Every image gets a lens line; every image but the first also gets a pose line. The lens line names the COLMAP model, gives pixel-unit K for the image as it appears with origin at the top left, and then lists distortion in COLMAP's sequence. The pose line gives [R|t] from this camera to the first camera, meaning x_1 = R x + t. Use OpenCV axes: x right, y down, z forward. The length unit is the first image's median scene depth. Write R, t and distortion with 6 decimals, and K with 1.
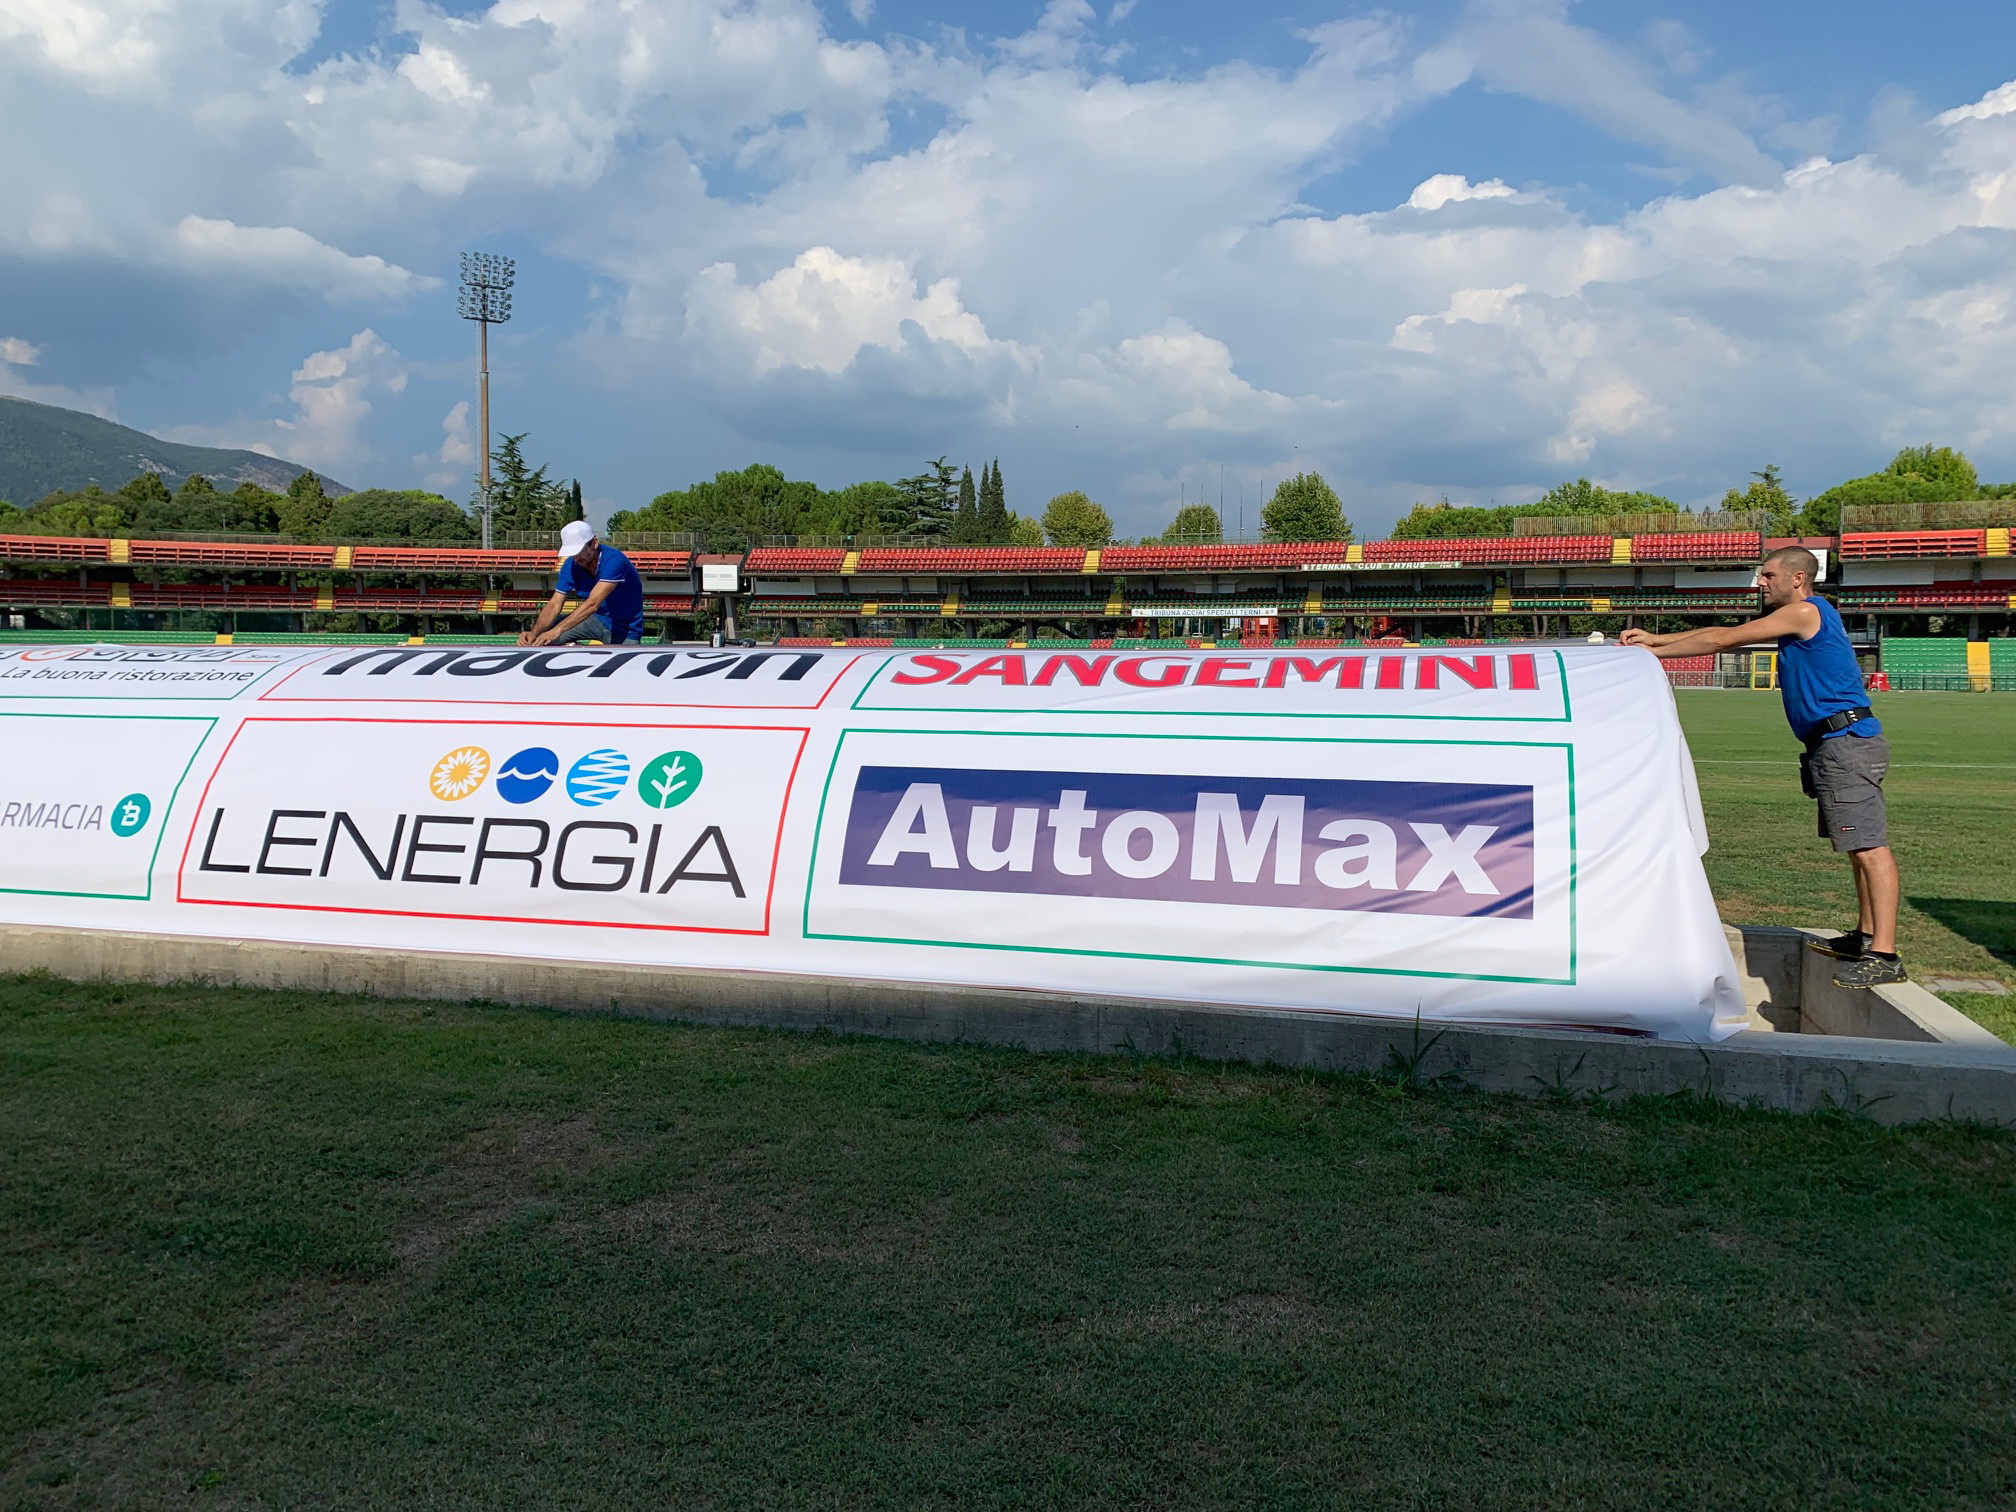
lens RADIAL K [[1526.7, 0, 1008.0], [0, 1526.7, 756.0], [0, 0, 1]] dist [0.077706, -0.159889]
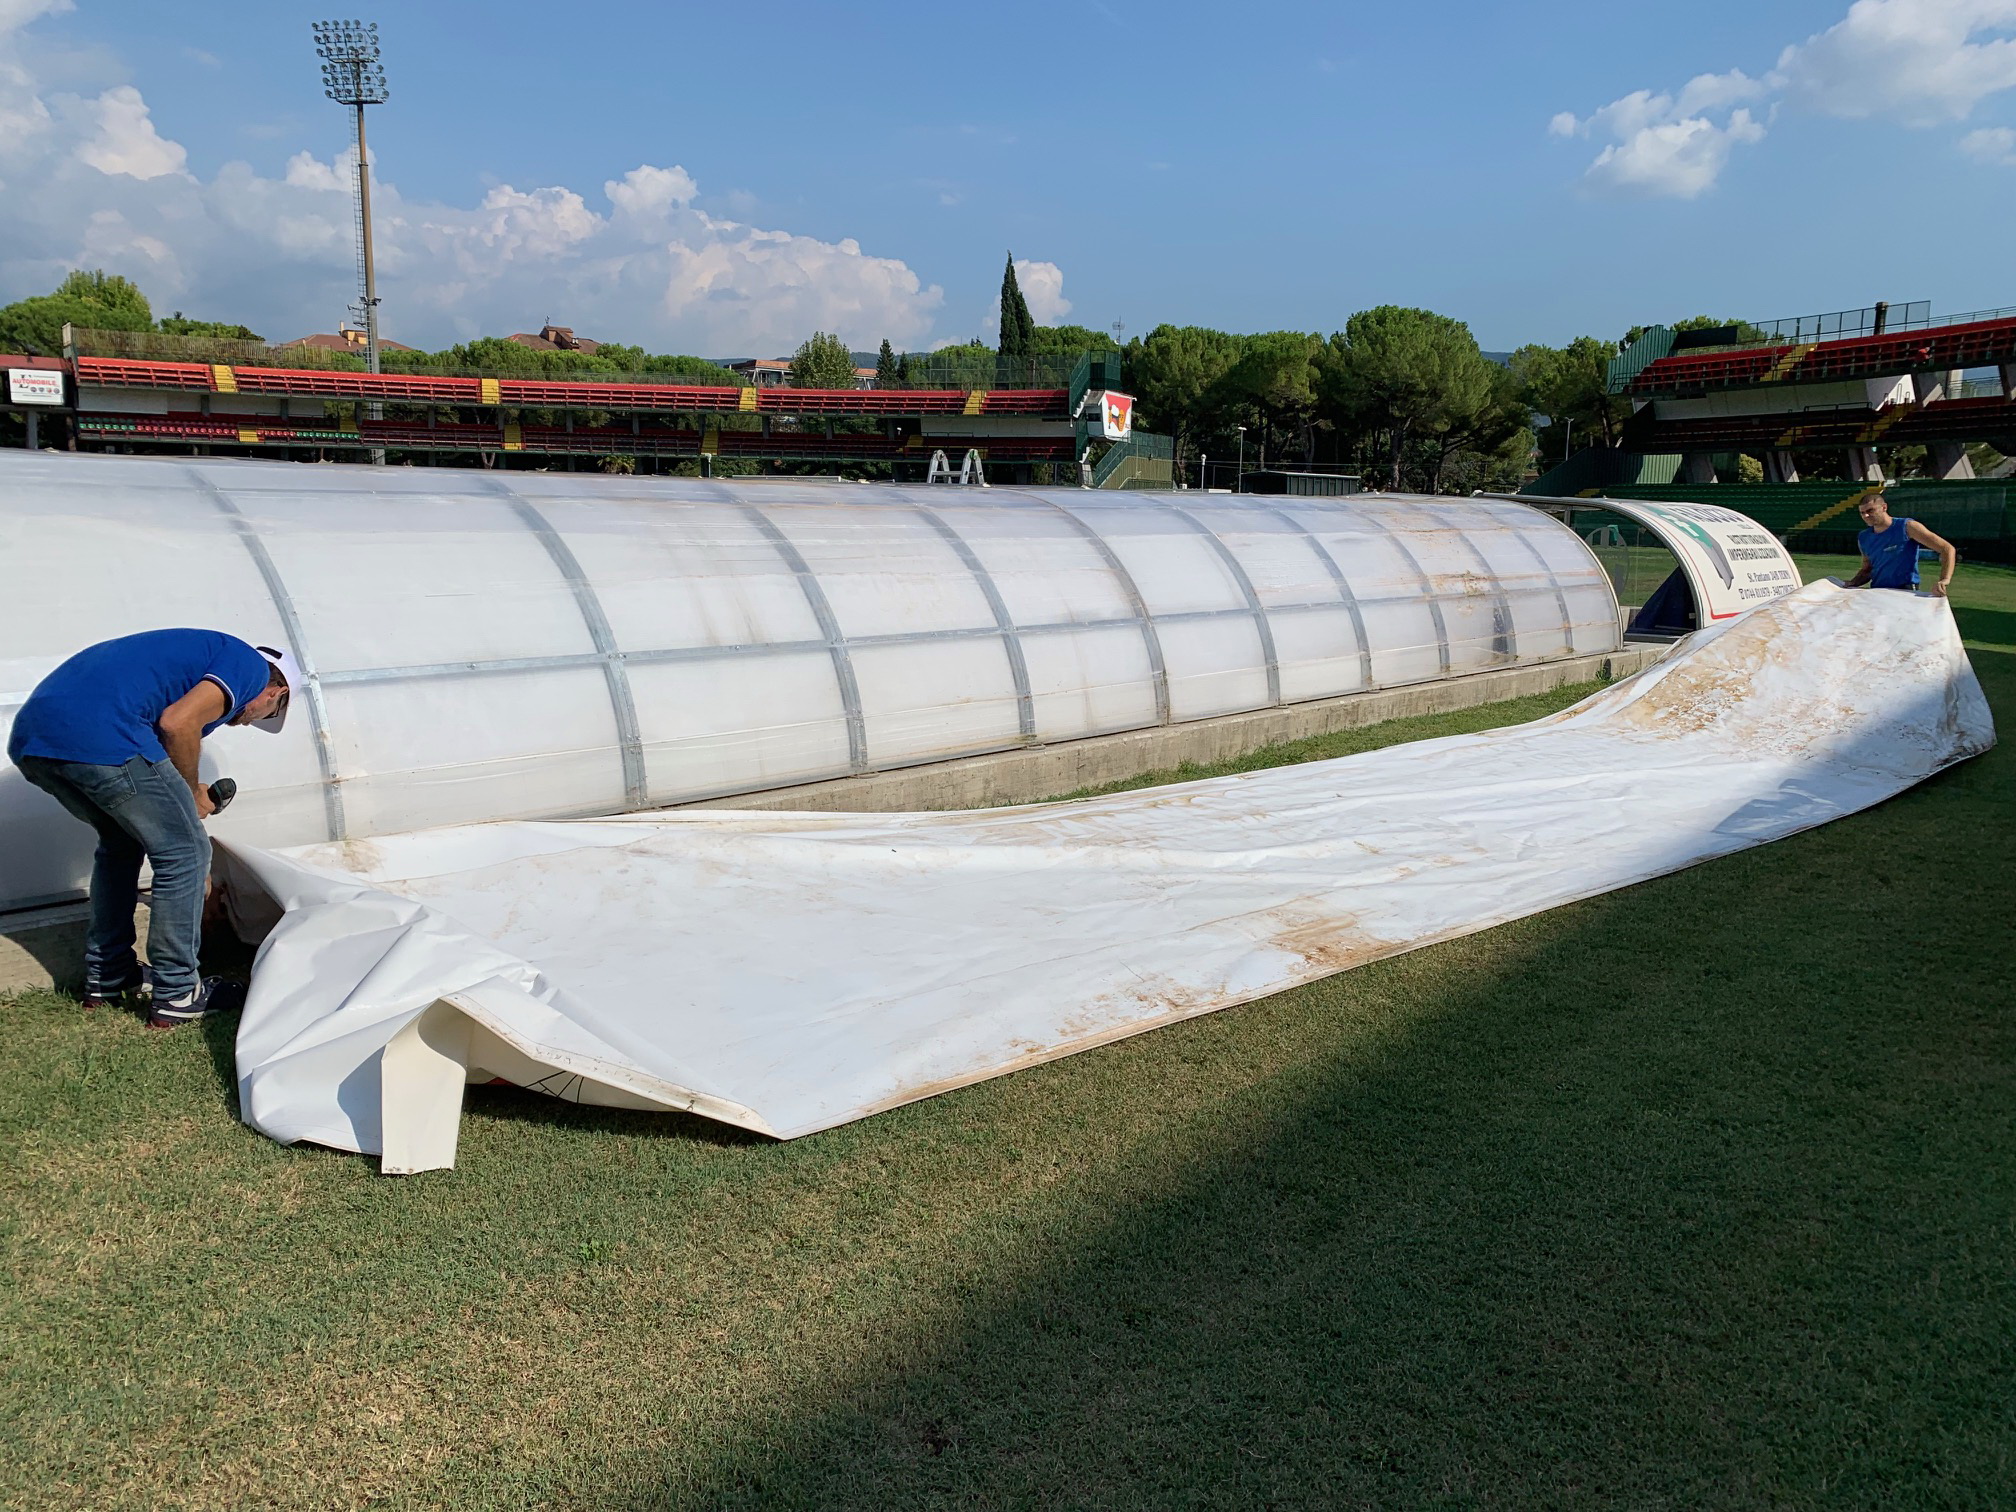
lens RADIAL K [[1534.3, 0, 1028.3], [0, 1534.3, 729.2], [0, 0, 1]] dist [0.053123, -0.065407]
pose [[0.420229, -0.128094, 0.898332, -0.118273], [0.044758, 0.991707, 0.120472, -0.002468], [-0.906314, -0.010418, 0.422477, 0.039630]]
